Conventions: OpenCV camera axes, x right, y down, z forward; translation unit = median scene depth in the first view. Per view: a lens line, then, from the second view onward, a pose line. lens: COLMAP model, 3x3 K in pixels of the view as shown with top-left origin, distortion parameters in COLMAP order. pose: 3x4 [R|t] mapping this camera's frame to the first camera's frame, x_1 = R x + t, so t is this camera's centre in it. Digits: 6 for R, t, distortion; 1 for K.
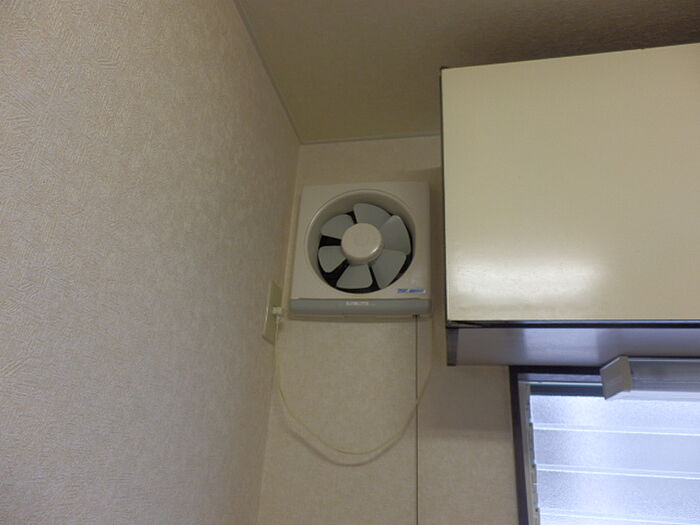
lens RADIAL K [[487.5, 0, 349.0], [0, 487.5, 265.8], [0, 0, 1]] dist [-0.010448, 0.008173]
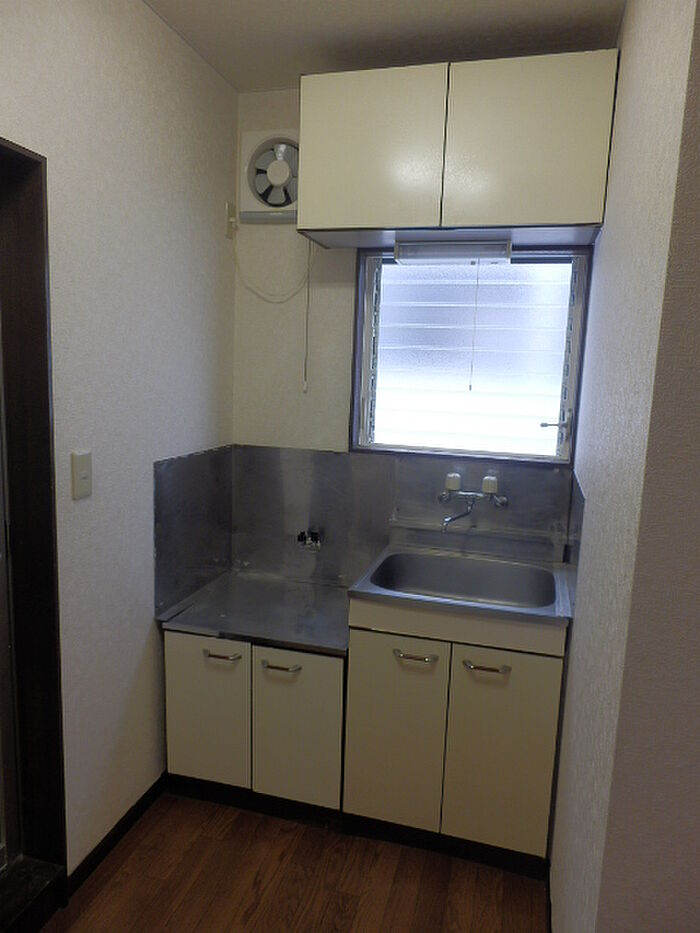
lens RADIAL K [[649.8, 0, 350.0], [0, 649.8, 466.5], [0, 0, 1]] dist [-0.010448, 0.008173]
pose [[0.995874, 0.001173, -0.090743, 0.492472], [0.044887, 0.862667, 0.503777, -0.302401], [0.078872, -0.505772, 0.859054, -1.445157]]
